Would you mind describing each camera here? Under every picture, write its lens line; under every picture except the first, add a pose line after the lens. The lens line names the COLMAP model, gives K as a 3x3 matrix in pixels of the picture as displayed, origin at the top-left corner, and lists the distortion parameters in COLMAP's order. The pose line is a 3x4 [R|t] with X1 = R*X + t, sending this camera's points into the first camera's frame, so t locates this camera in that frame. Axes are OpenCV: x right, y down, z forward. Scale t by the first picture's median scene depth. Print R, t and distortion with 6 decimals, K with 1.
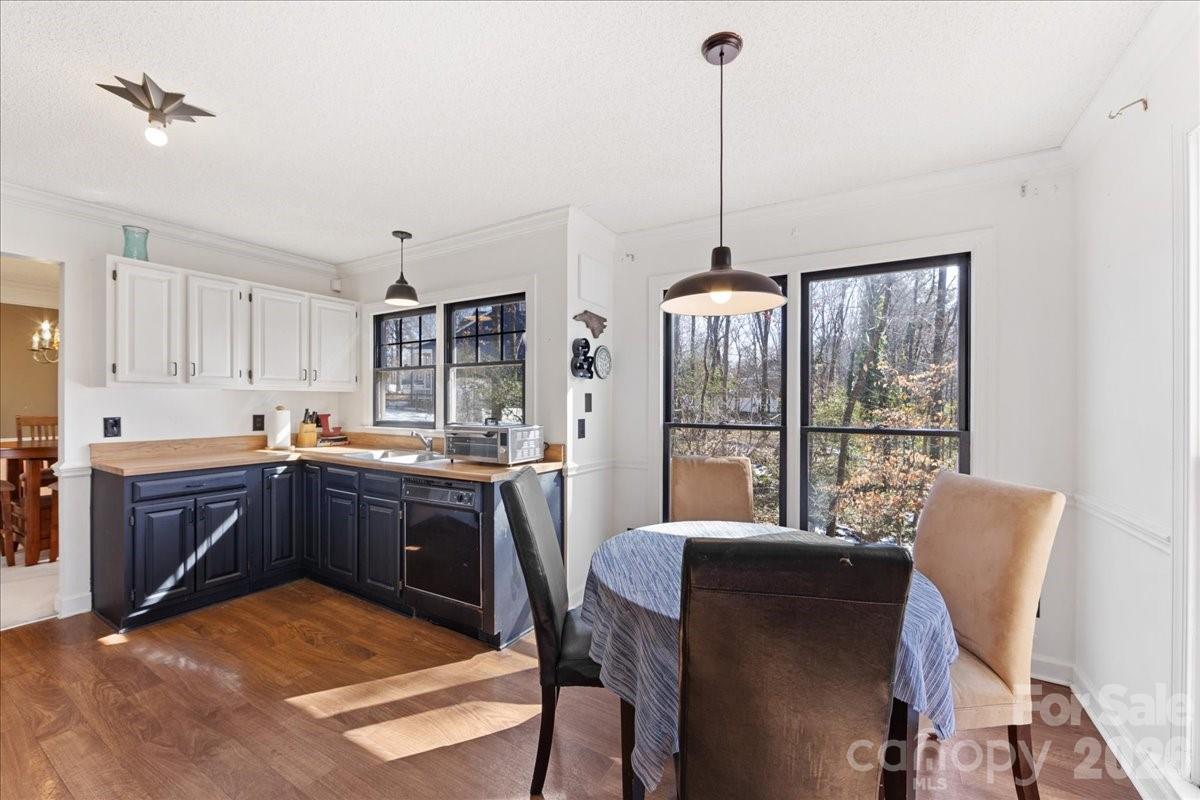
lens RADIAL K [[469.9, 0, 598.8], [0, 469.9, 404.1], [0, 0, 1]] dist [-0.002306, -0.000490]
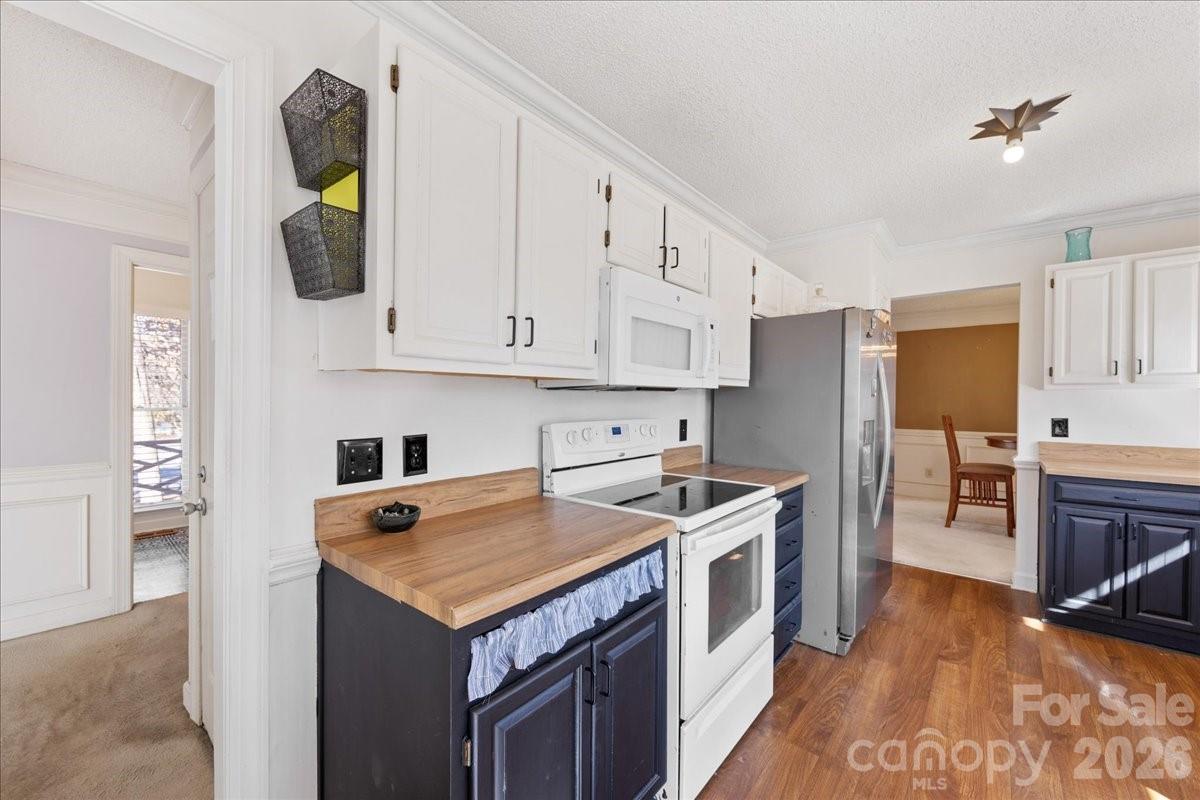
lens RADIAL K [[469.9, 0, 597.4], [0, 469.9, 404.1], [0, 0, 1]] dist [-0.002306, -0.000490]
pose [[-0.163054, 0.004295, -0.986608, 0.166377], [-0.011352, 0.999916, 0.006229, 0.001635], [0.986552, 0.012216, -0.162992, 0.154552]]
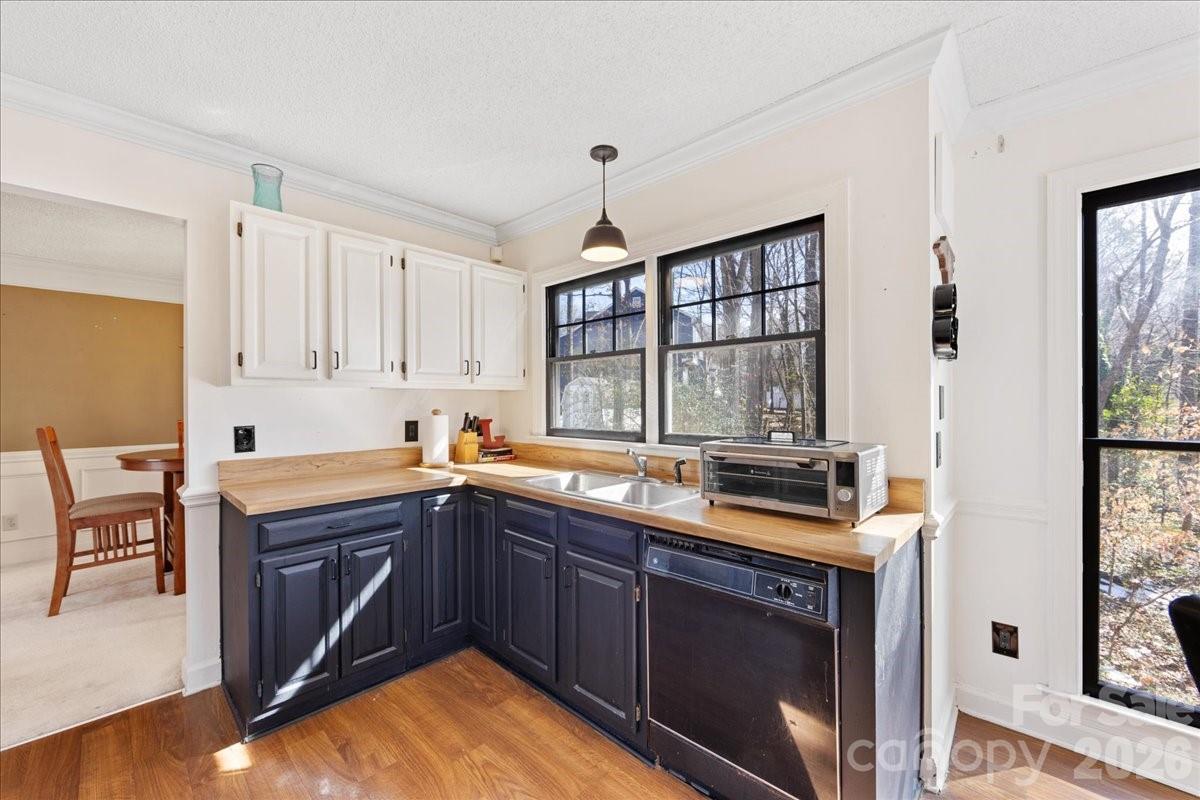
lens RADIAL K [[469.9, 0, 598.5], [0, 469.9, 403.4], [0, 0, 1]] dist [-0.002306, -0.000490]
pose [[0.976320, -0.006730, -0.216225, -0.324902], [0.006848, 0.999977, -0.000204, -0.004614], [0.216221, -0.001282, 0.976344, 0.393957]]
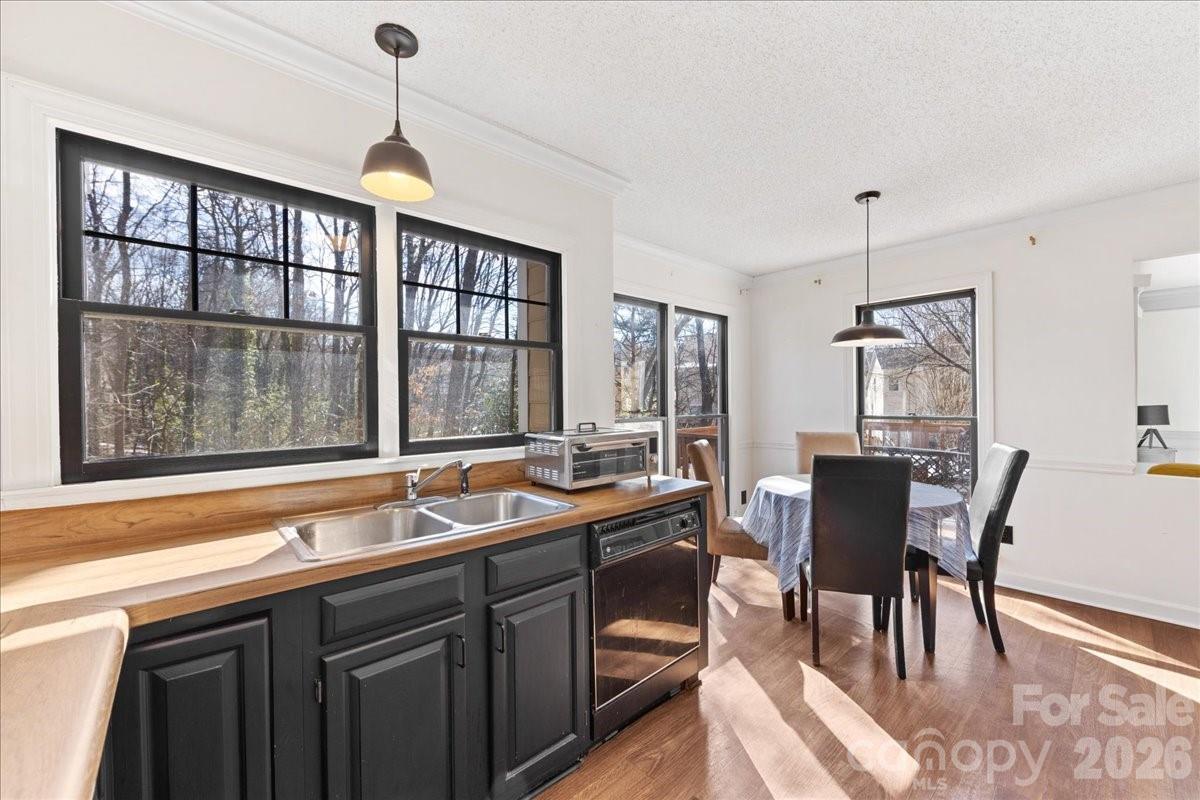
lens RADIAL K [[469.9, 0, 599.5], [0, 469.9, 401.1], [0, 0, 1]] dist [-0.002306, -0.000490]
pose [[0.296639, -0.013526, 0.954894, -0.922357], [0.010842, 0.999883, 0.010795, -0.010942], [-0.954928, 0.007151, 0.296751, 0.771970]]
